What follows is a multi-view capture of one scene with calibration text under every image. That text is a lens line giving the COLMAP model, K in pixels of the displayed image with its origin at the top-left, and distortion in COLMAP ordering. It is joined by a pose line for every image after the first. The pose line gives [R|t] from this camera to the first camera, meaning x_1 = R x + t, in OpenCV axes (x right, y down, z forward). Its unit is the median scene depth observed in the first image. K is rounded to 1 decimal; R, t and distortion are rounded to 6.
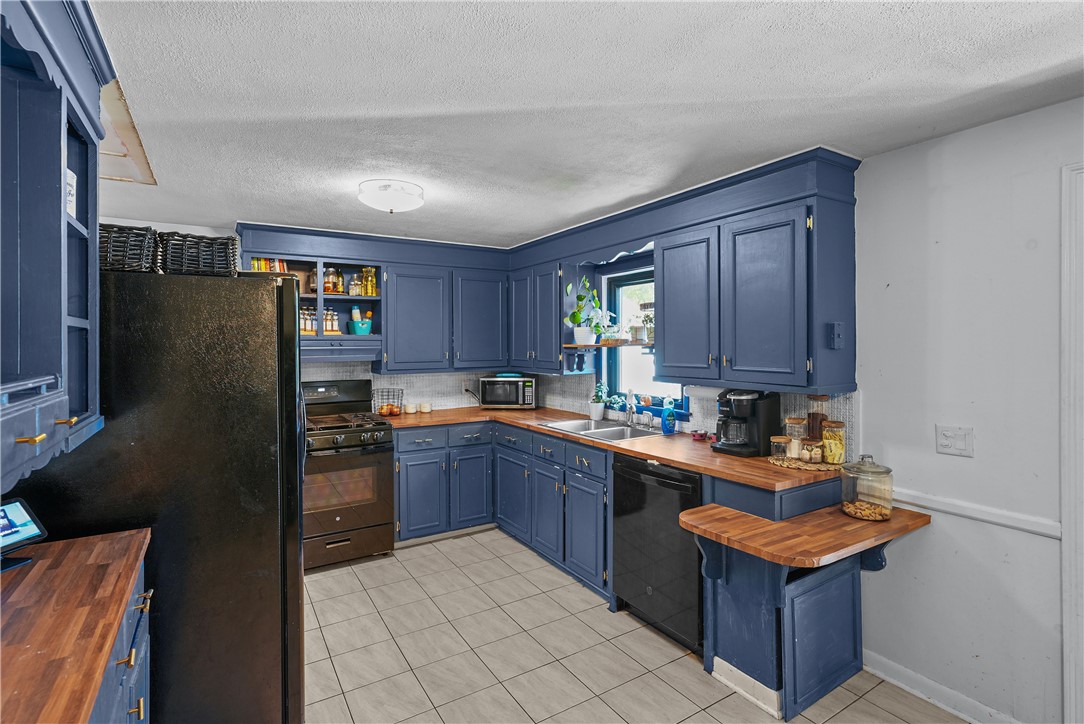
lens RADIAL K [[525.7, 0, 543.8], [0, 525.7, 350.9], [0, 0, 1]] dist [-0.013421, 0.008284]
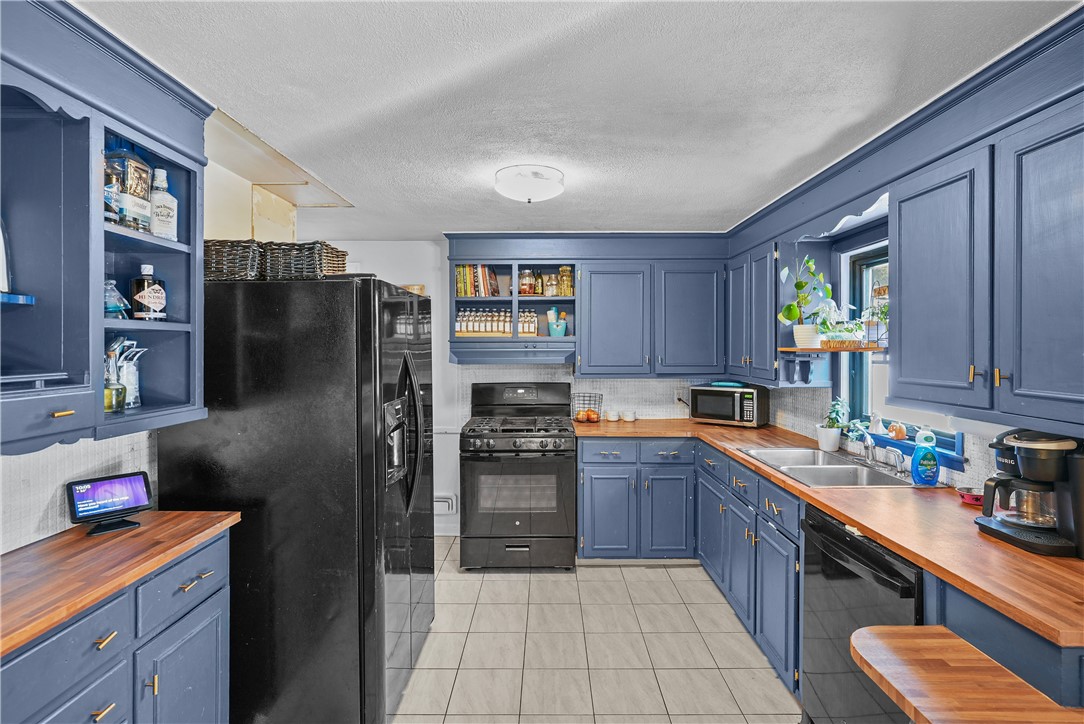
lens RADIAL K [[525.7, 0, 543.8], [0, 525.7, 350.9], [0, 0, 1]] dist [-0.013421, 0.008284]
pose [[0.845645, 0.009391, -0.533663, 0.159237], [-0.011709, 0.999931, -0.000959, -0.002952], [0.533617, 0.007060, 0.845697, 0.174040]]
